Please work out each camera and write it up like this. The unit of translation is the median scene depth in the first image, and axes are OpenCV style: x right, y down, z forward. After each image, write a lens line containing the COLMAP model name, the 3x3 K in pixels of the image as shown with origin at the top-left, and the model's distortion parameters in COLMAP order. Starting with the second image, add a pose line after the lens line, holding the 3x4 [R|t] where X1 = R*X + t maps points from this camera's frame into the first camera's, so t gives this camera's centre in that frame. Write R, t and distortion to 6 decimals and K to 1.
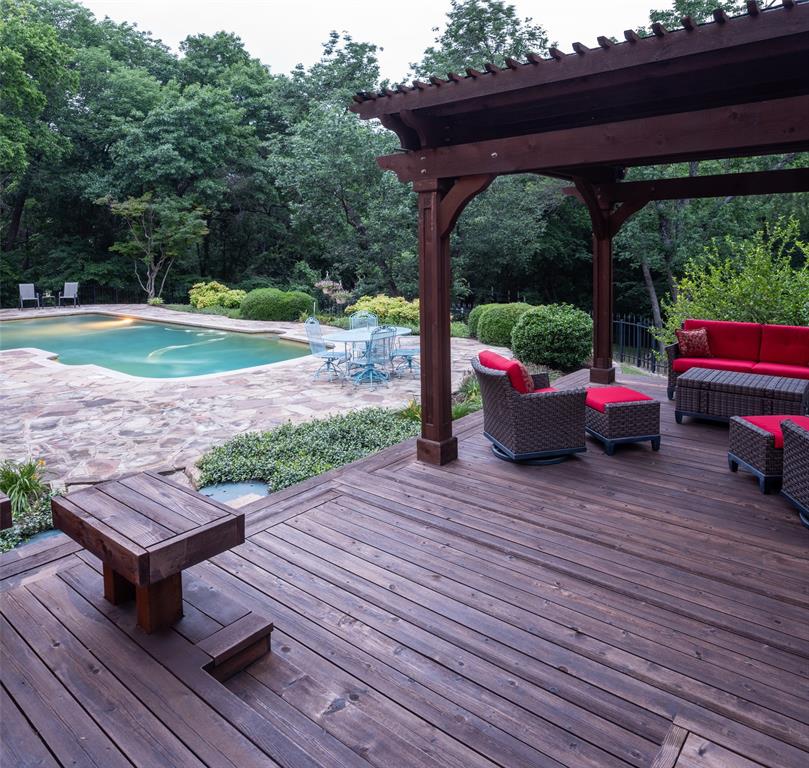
lens RADIAL K [[579.2, 0, 406.0], [0, 579.2, 272.3], [0, 0, 1]] dist [-0.013453, -0.000223]
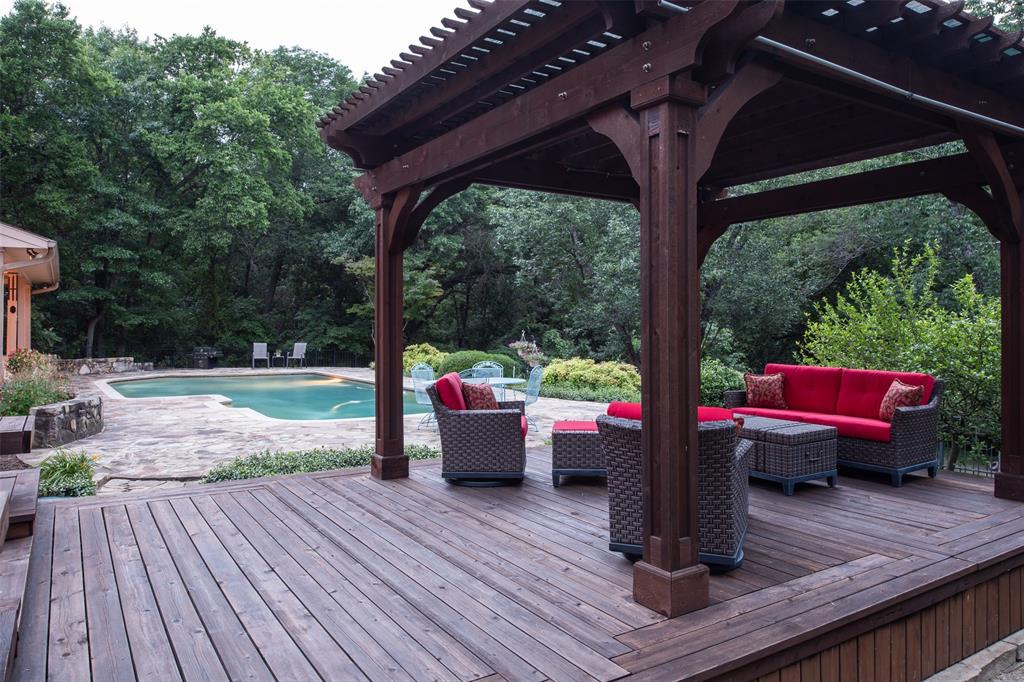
lens RADIAL K [[703.6, 0, 513.6], [0, 703.6, 304.9], [0, 0, 1]] dist [-0.007179, -0.006715]
pose [[0.951463, 0.007550, -0.307671, 0.125370], [-0.028911, 0.997471, -0.064930, 0.020458], [0.306402, 0.070673, 0.949275, -0.019706]]
